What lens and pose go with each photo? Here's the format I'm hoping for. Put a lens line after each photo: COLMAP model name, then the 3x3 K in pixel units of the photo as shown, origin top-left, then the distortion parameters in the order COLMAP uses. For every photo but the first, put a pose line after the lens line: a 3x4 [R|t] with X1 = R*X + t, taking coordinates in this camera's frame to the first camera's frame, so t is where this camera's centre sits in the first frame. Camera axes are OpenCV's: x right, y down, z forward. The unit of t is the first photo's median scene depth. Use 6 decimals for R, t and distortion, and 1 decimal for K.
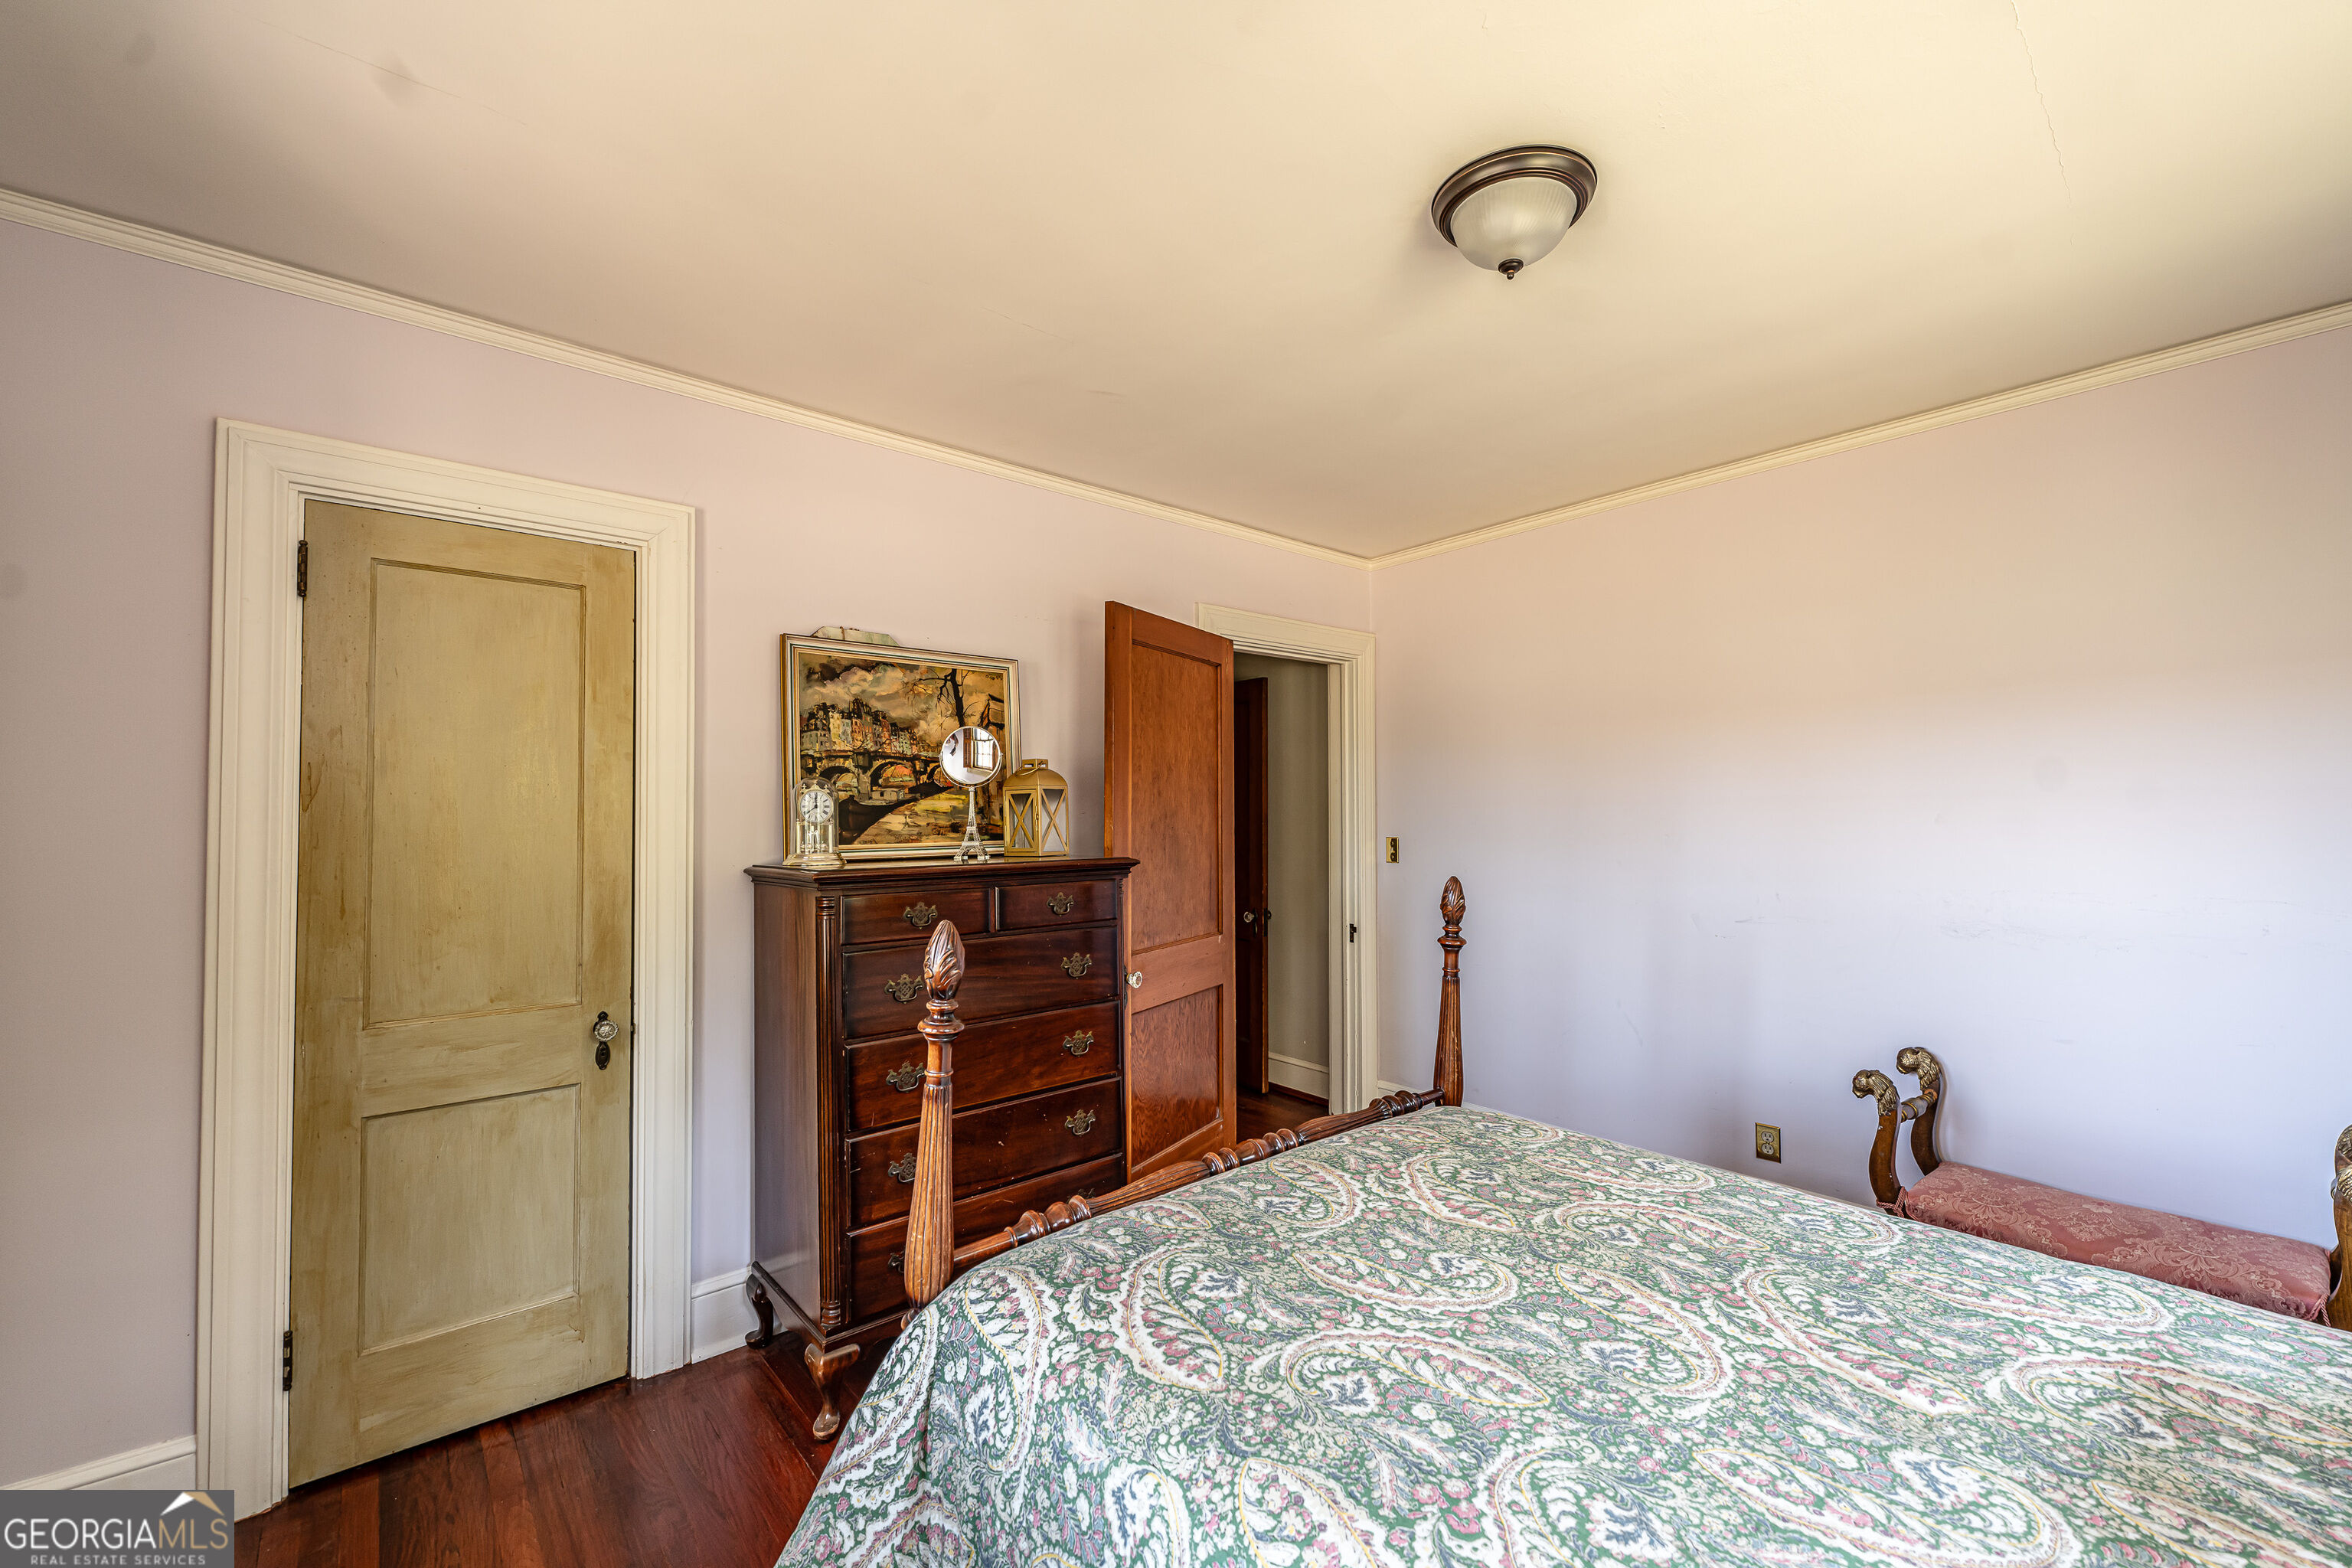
lens RADIAL K [[934.6, 0, 1165.8], [0, 934.6, 792.6], [0, 0, 1]] dist [-0.000828, 0.000034]
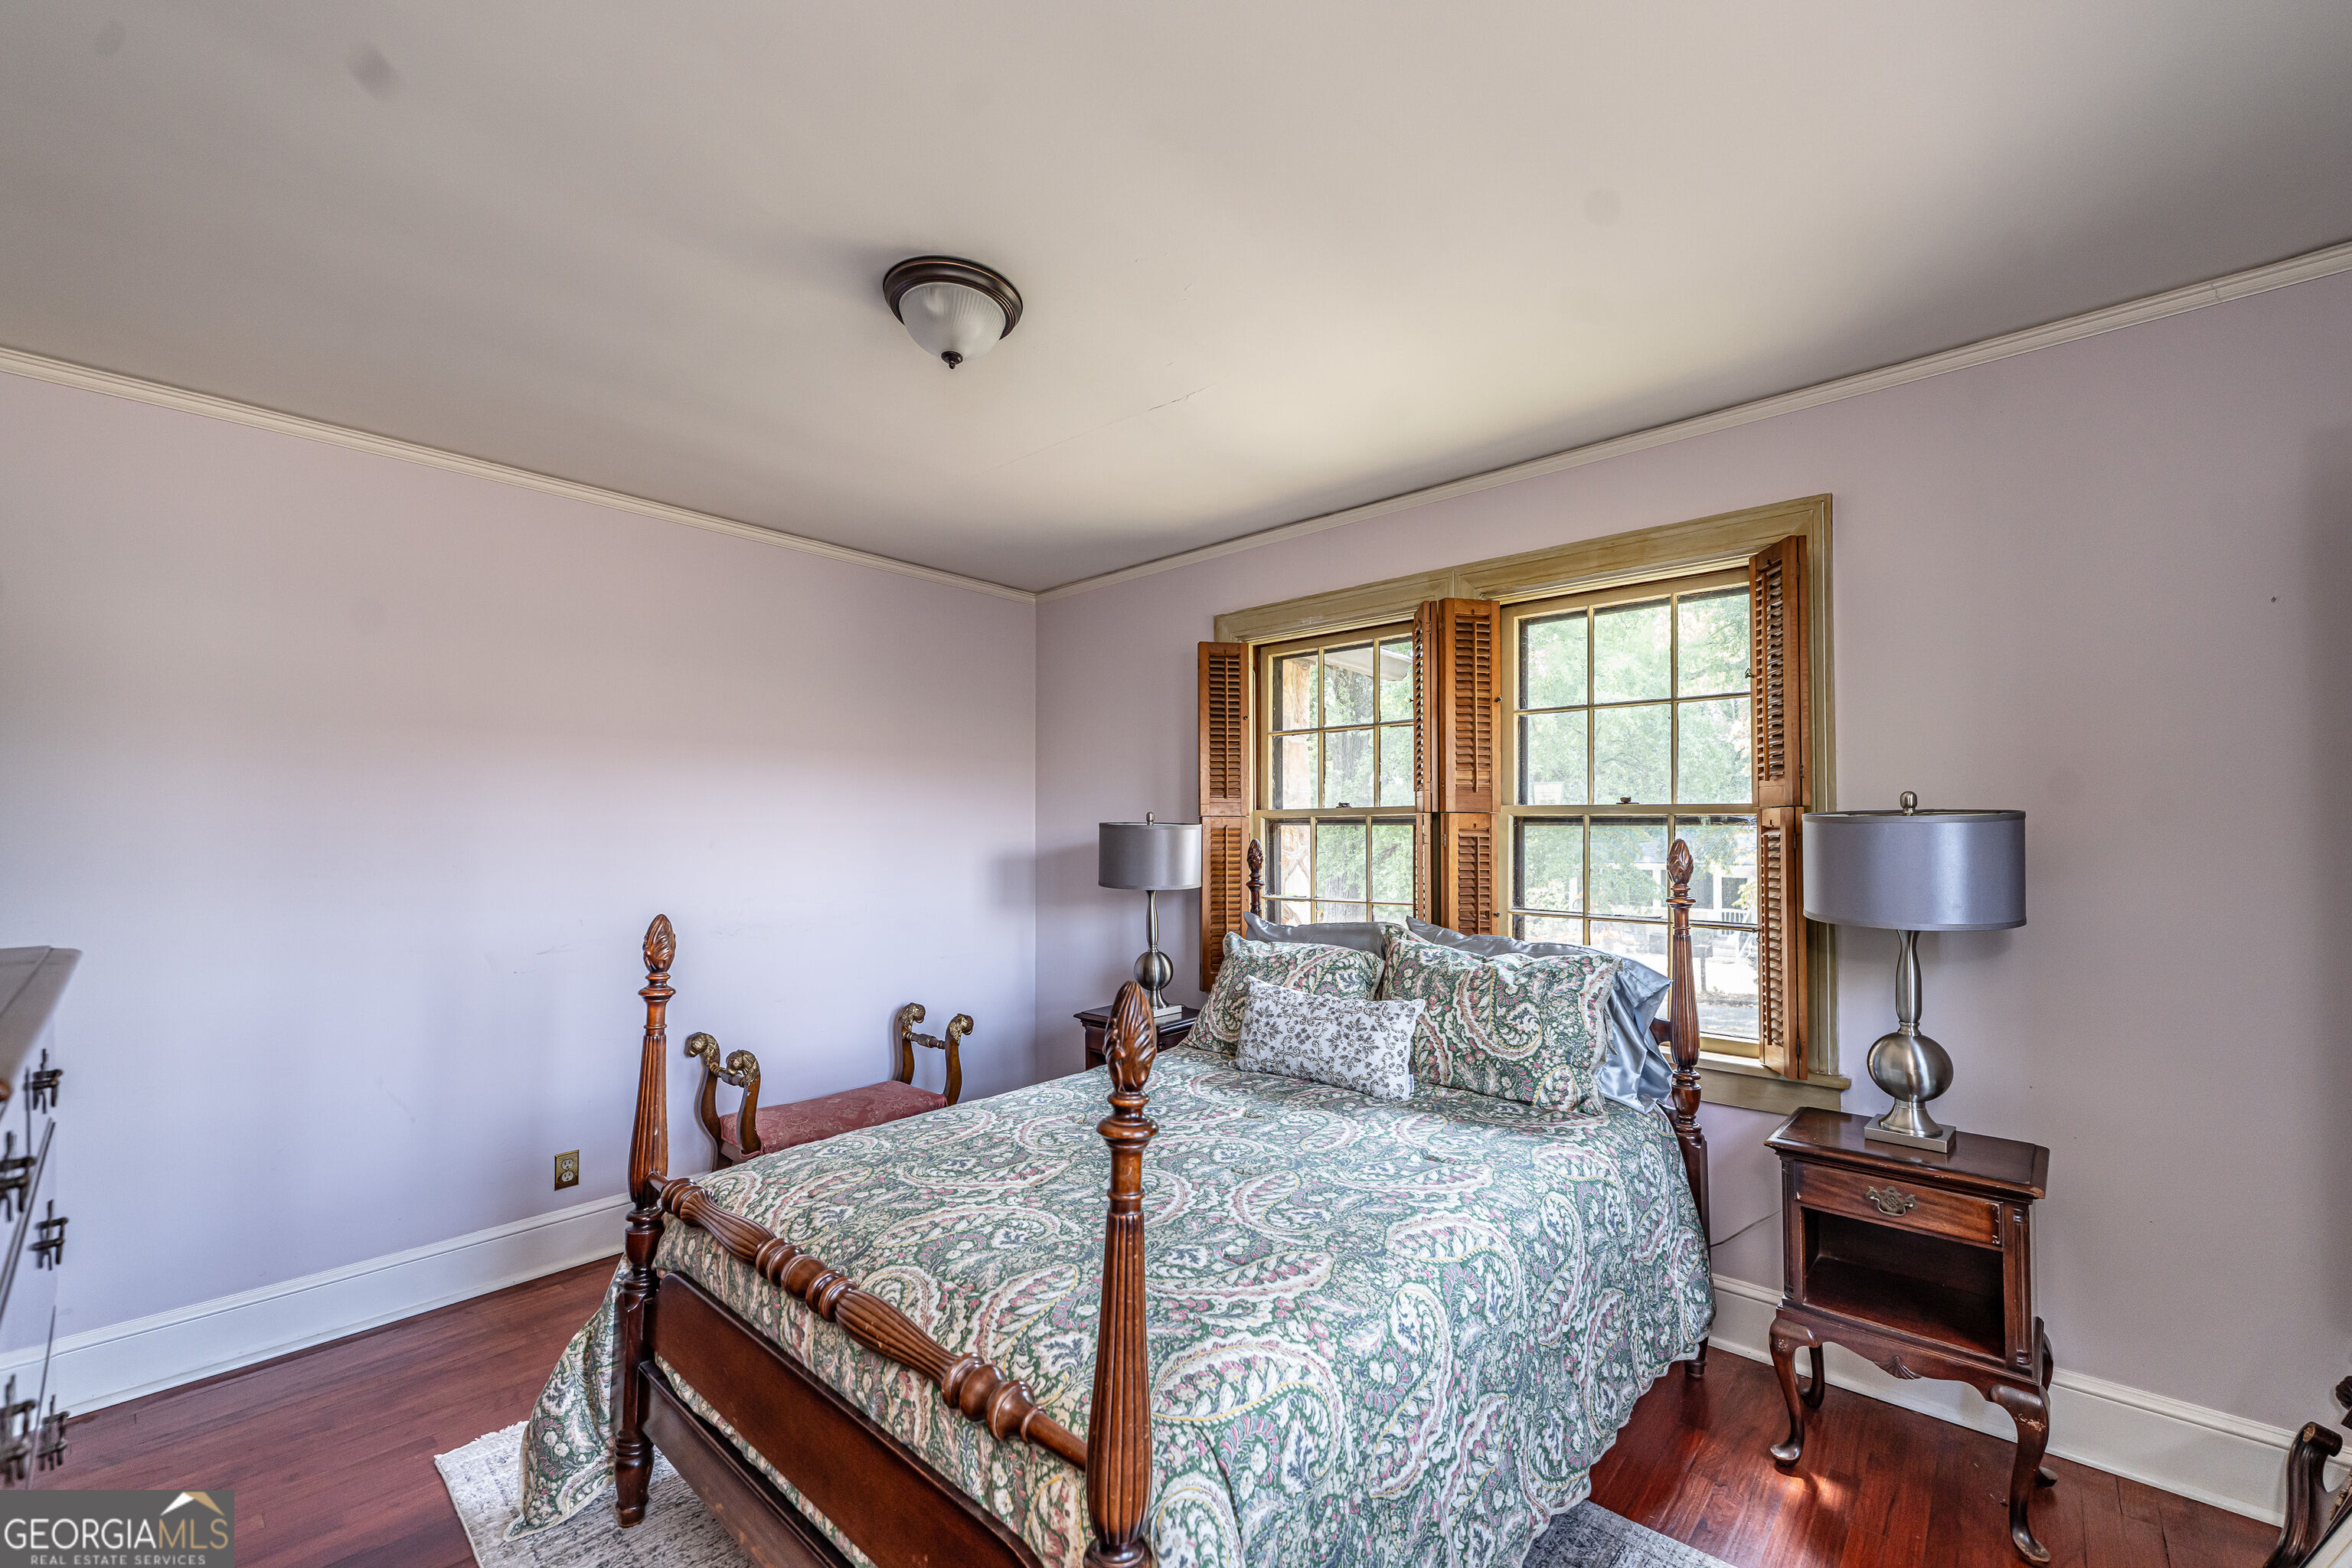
lens RADIAL K [[934.6, 0, 1165.8], [0, 934.6, 792.6], [0, 0, 1]] dist [-0.000828, 0.000034]
pose [[-0.122386, 0.049235, 0.991261, -1.127065], [-0.019012, 0.998469, -0.051940, 0.021282], [-0.992300, -0.025203, -0.121262, 1.207035]]
